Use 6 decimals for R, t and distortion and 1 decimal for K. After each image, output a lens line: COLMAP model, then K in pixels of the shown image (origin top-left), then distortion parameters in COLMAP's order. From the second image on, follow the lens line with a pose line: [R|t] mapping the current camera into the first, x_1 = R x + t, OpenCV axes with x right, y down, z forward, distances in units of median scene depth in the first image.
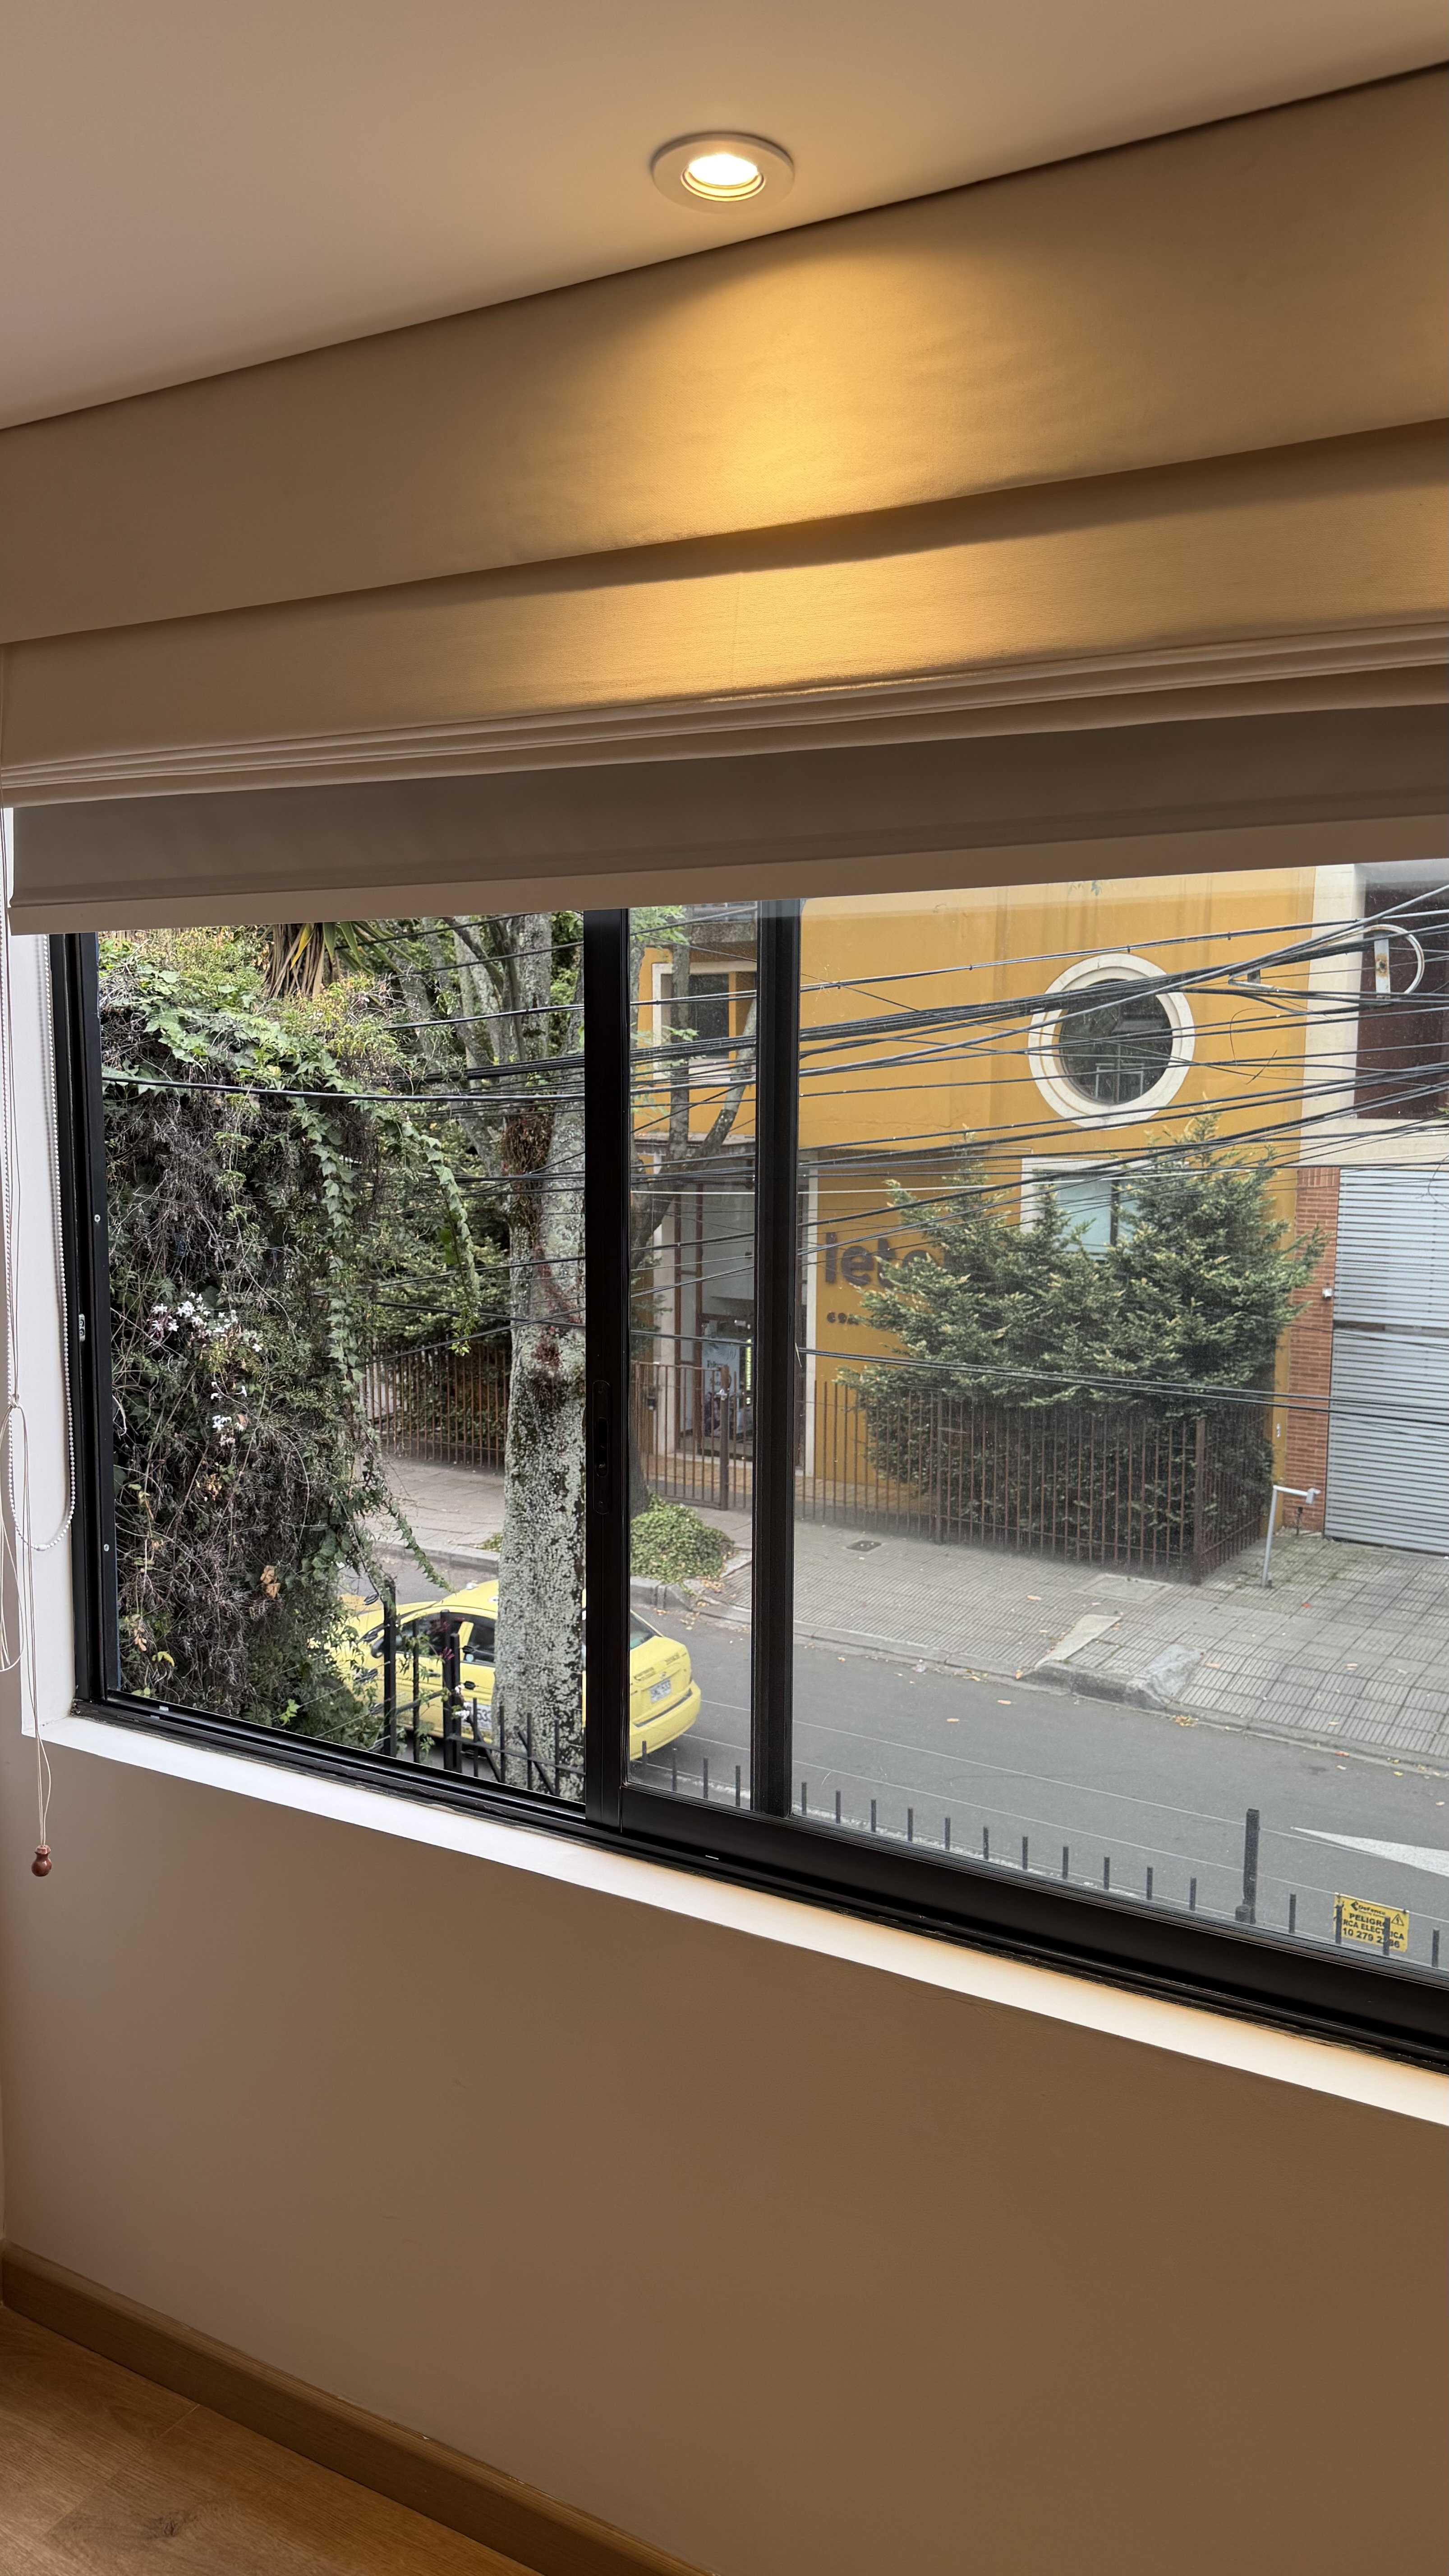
lens RADIAL K [[1806.9, 0, 716.8], [0, 1806.9, 1297.2], [0, 0, 1]] dist [0.105391, -0.144552]
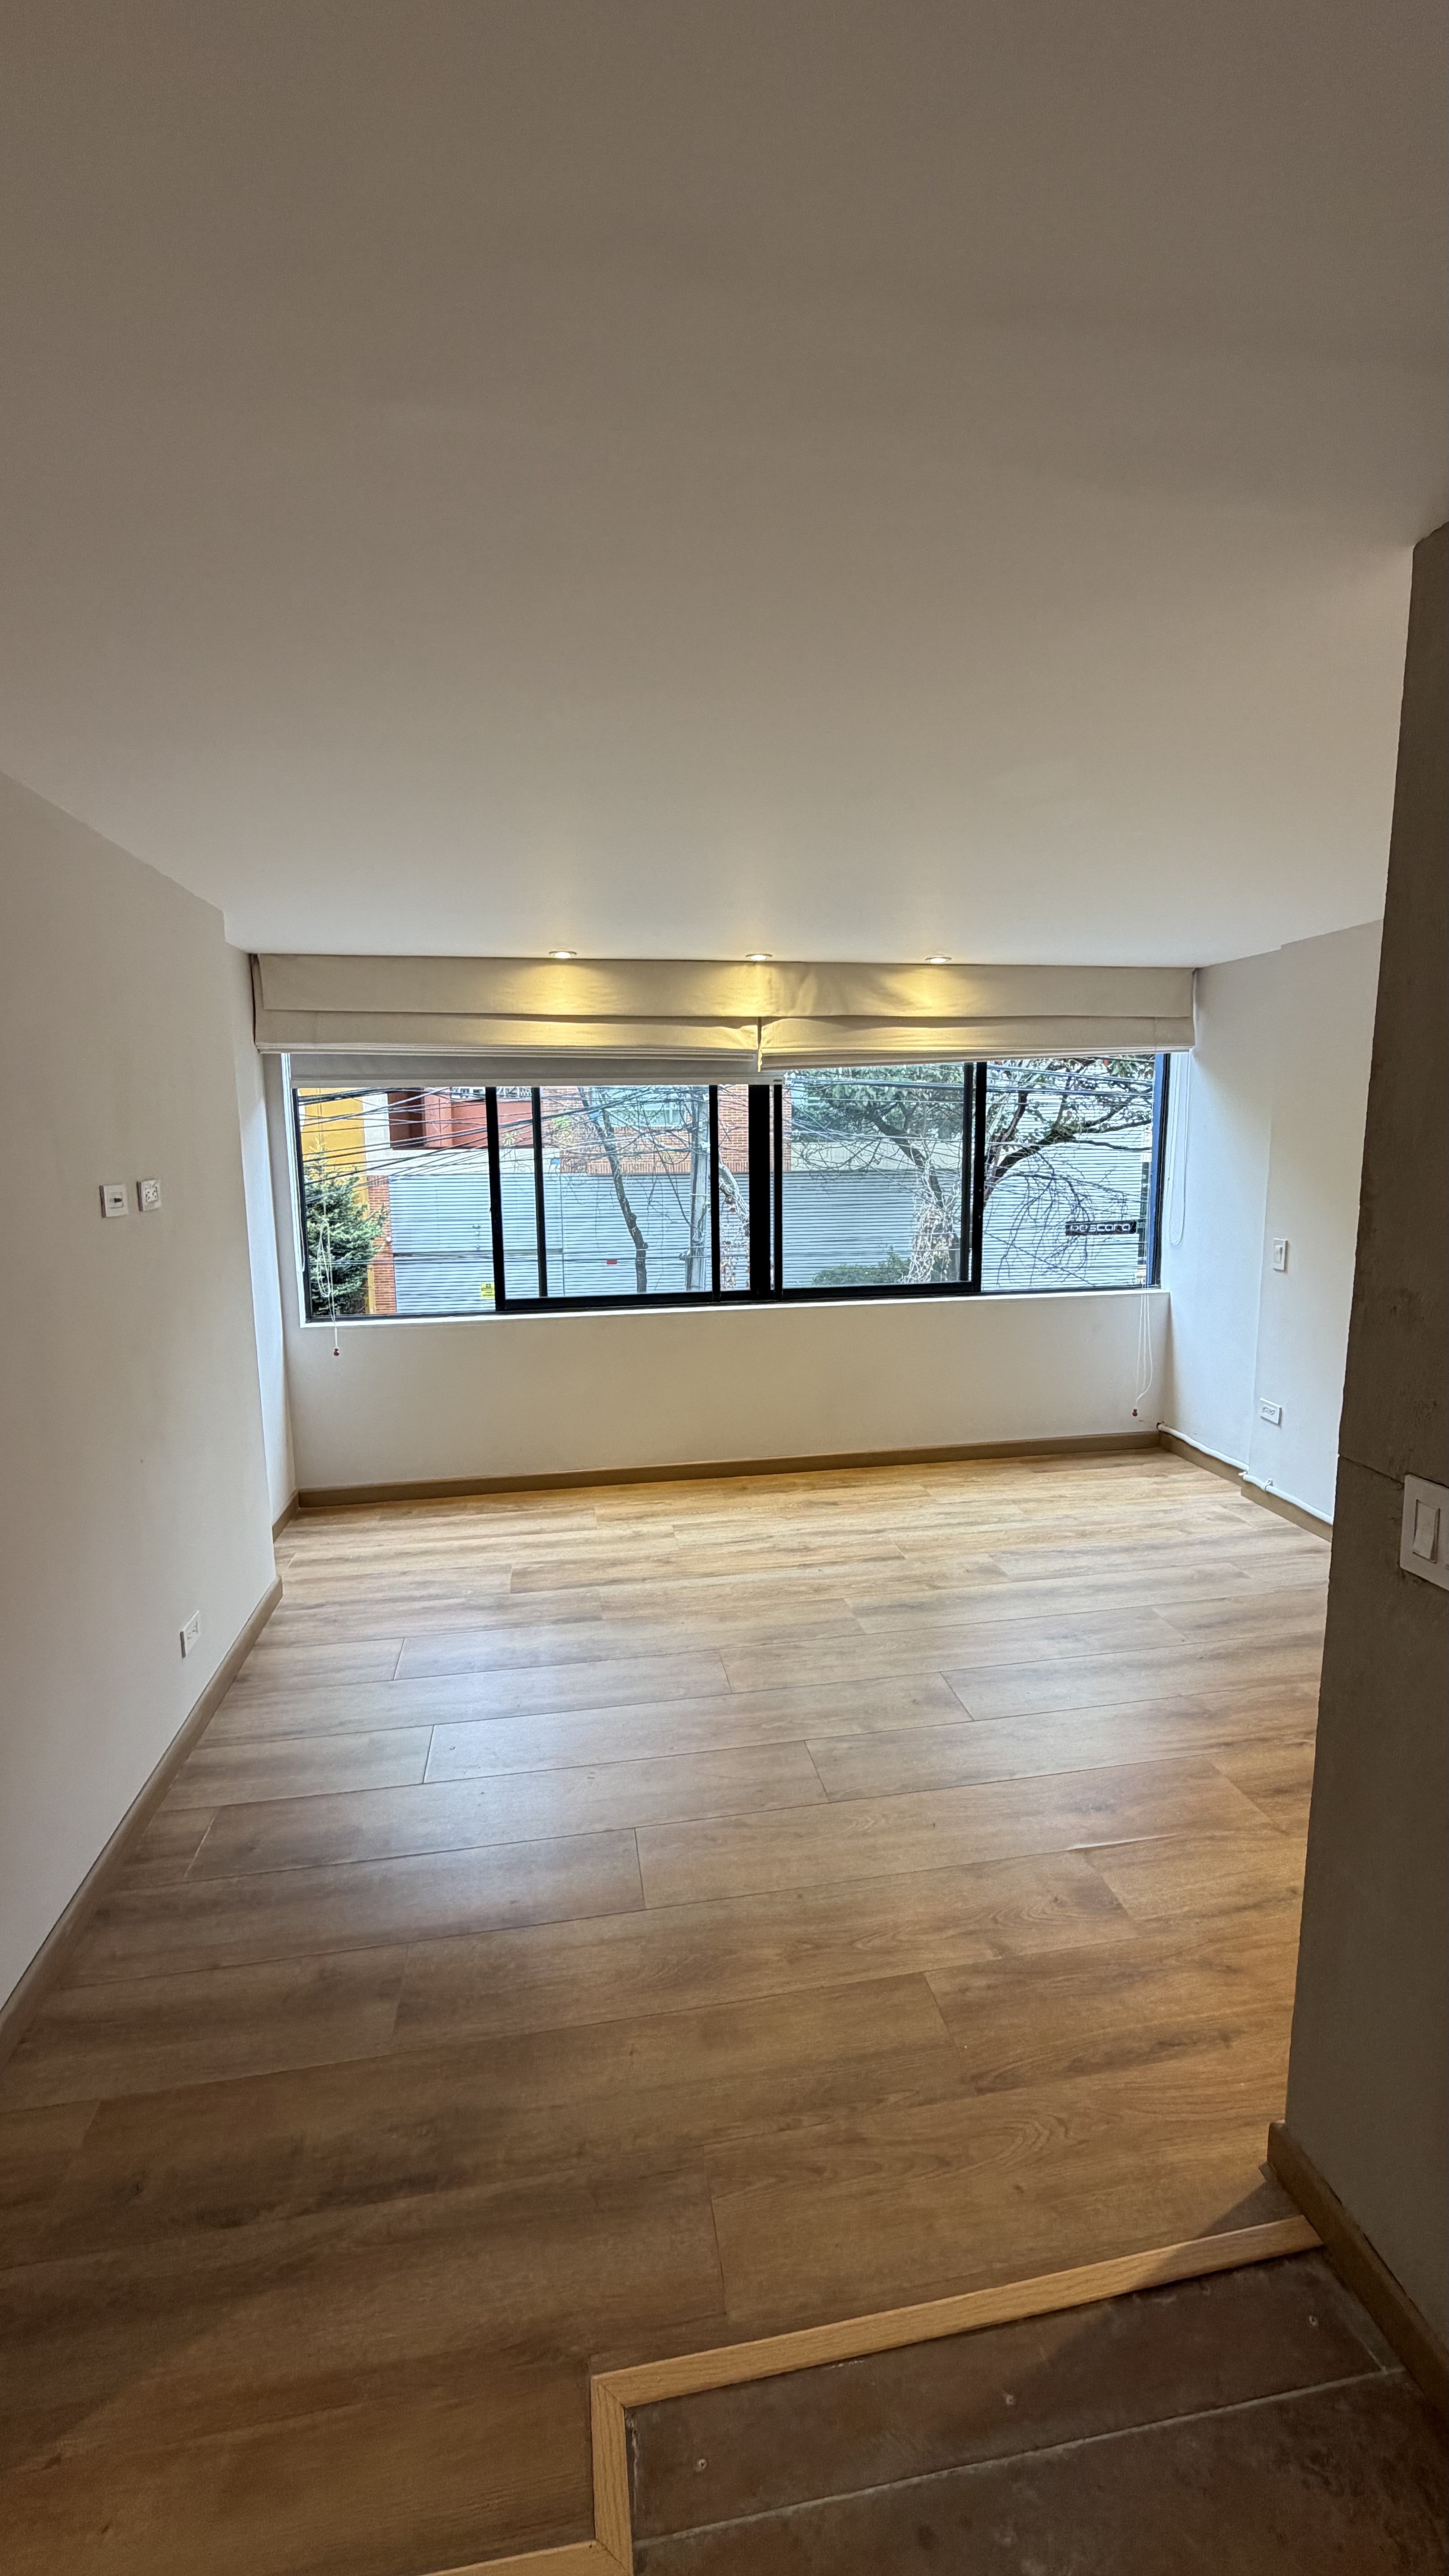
lens RADIAL K [[1029.7, 0, 724.8], [0, 1029.7, 1281.0], [0, 0, 1]] dist [-0.000543, 0.000371]
pose [[0.769356, -0.114598, 0.628458, -0.098106], [0.098612, 0.993291, 0.060404, 0.012011], [-0.631164, 0.015501, 0.775495, -0.097405]]
